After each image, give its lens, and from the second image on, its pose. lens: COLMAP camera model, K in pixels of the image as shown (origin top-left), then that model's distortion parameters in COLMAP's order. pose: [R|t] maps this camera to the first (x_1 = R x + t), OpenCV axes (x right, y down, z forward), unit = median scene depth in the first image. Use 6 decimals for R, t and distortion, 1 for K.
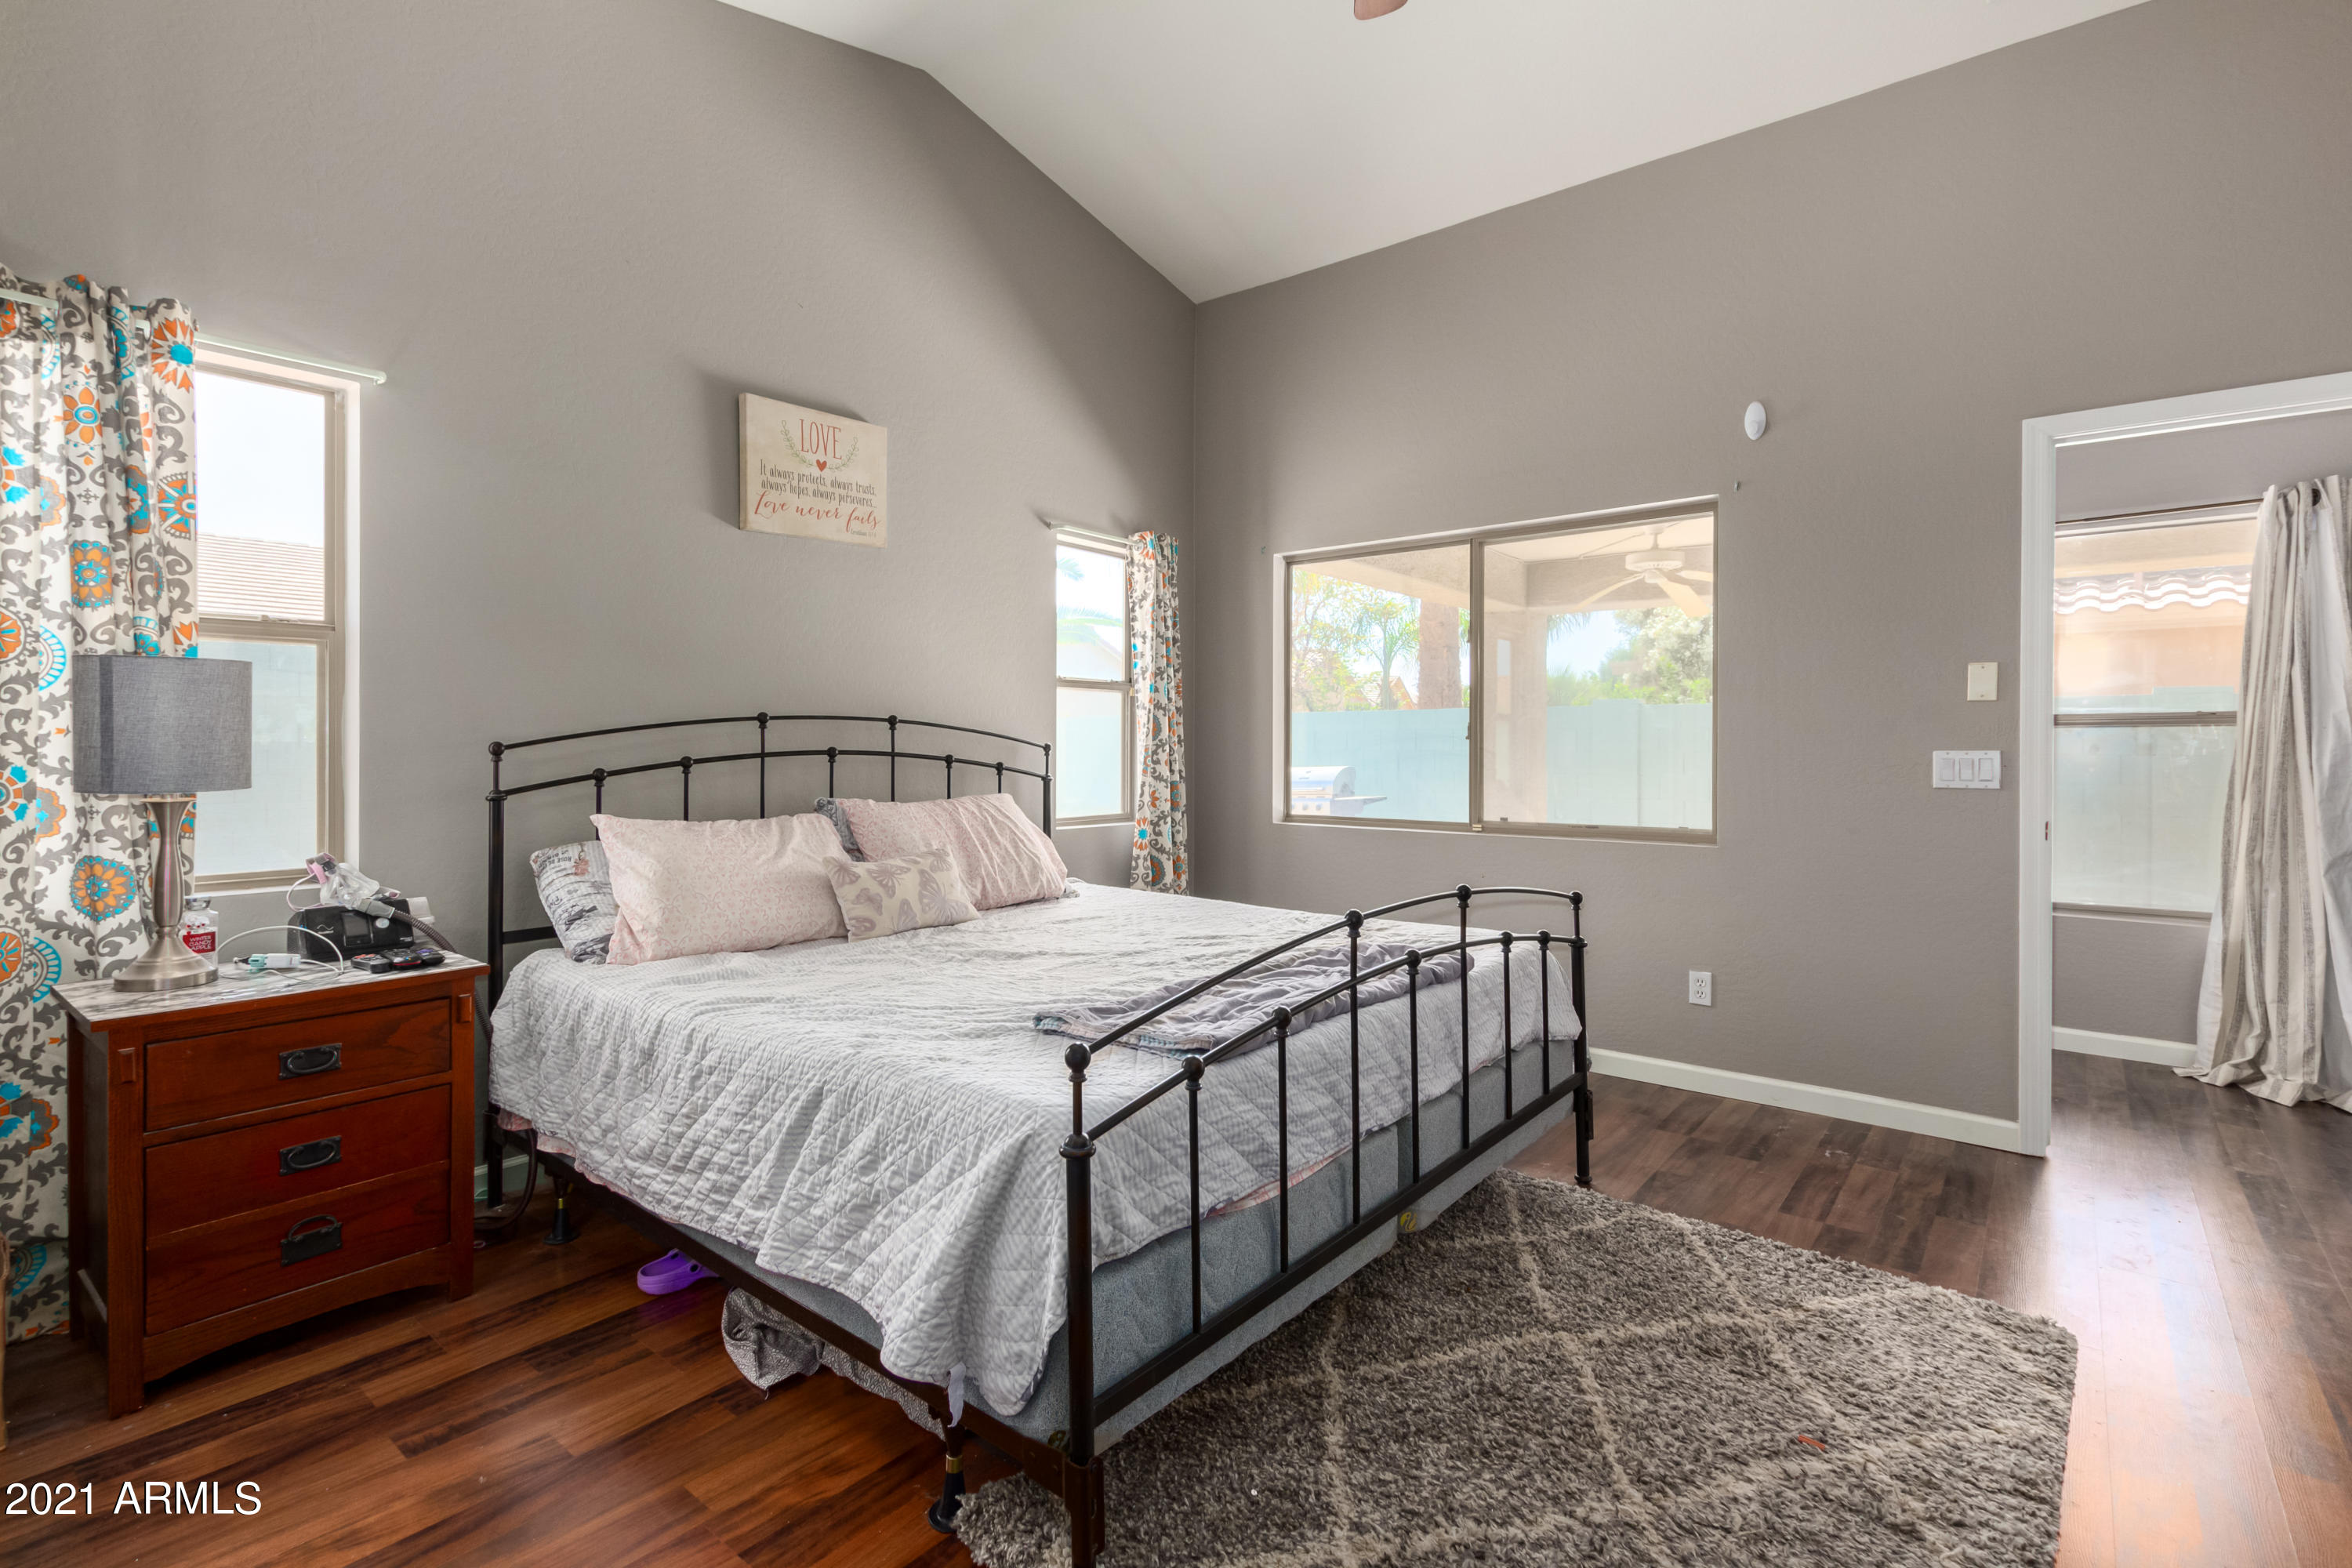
lens RADIAL K [[1087.6, 0, 1186.0], [0, 1087.6, 761.9], [0, 0, 1]] dist [0.005282, -0.002030]
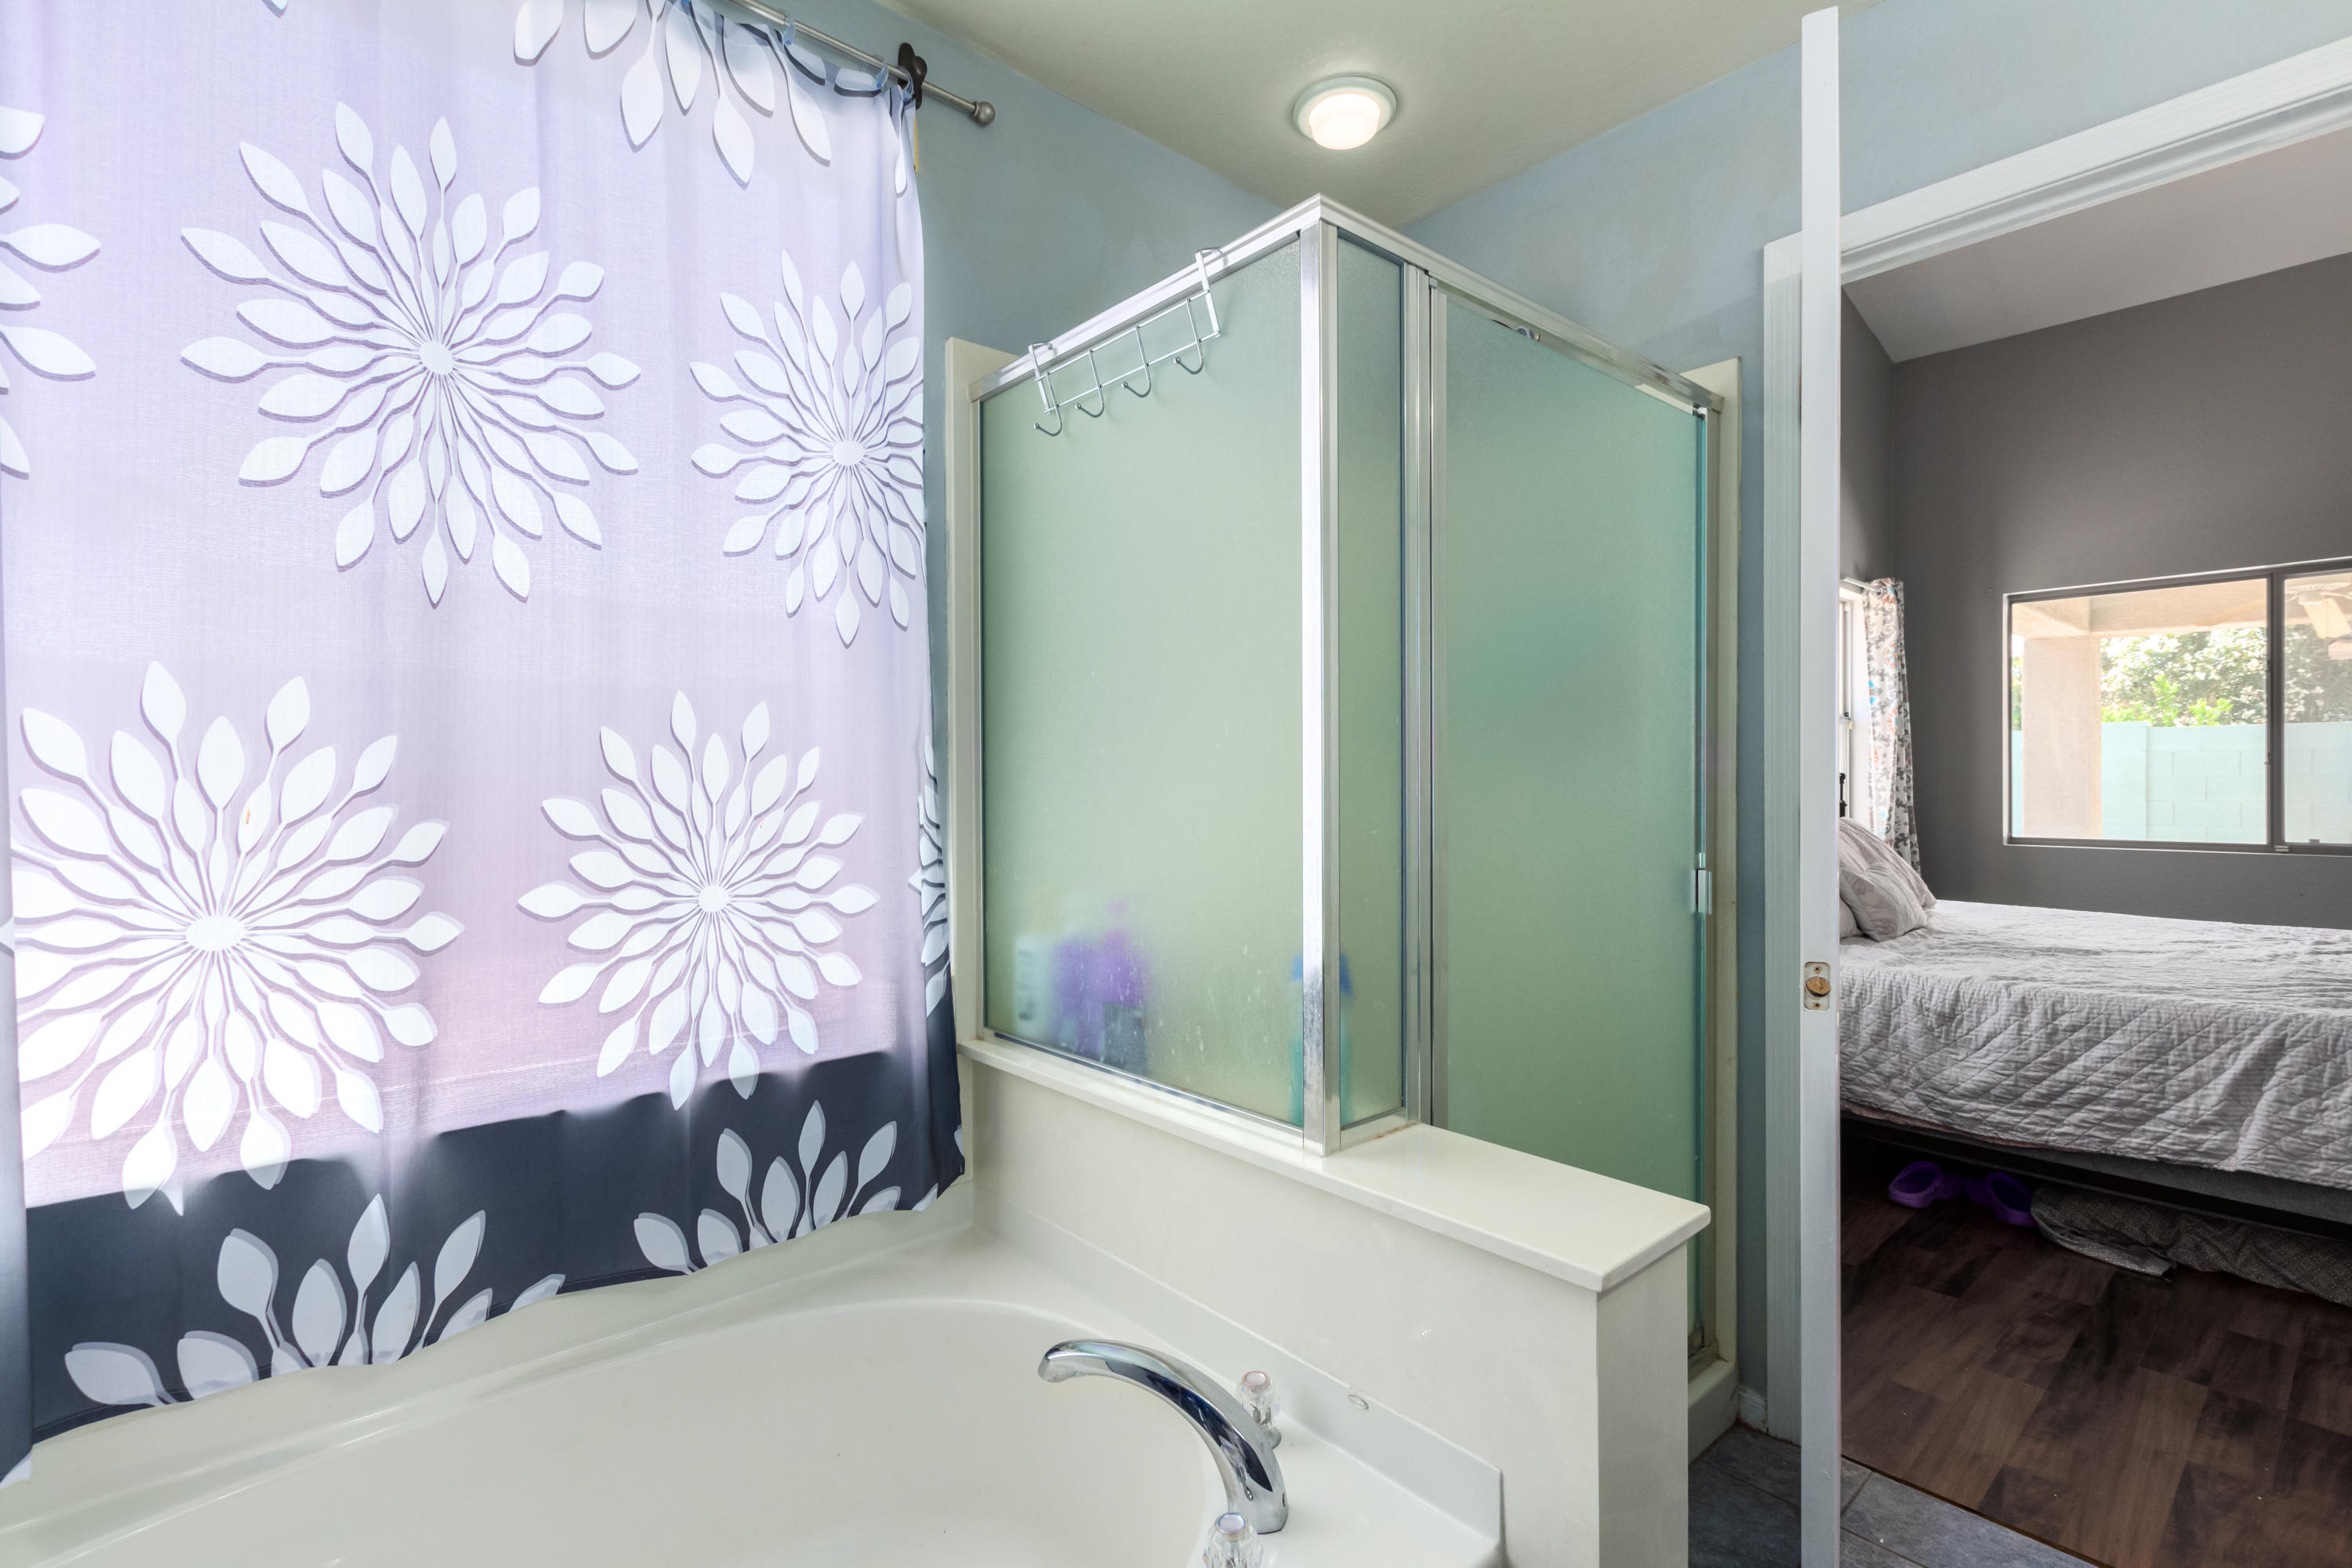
lens RADIAL K [[1087.6, 0, 1172.2], [0, 1087.6, 791.3], [0, 0, 1]] dist [0.005282, -0.002030]
pose [[0.984936, -0.006342, -0.172805, -0.597740], [0.006352, 0.999980, -0.000496, -0.001803], [0.172804, -0.000609, 0.984956, -0.215857]]
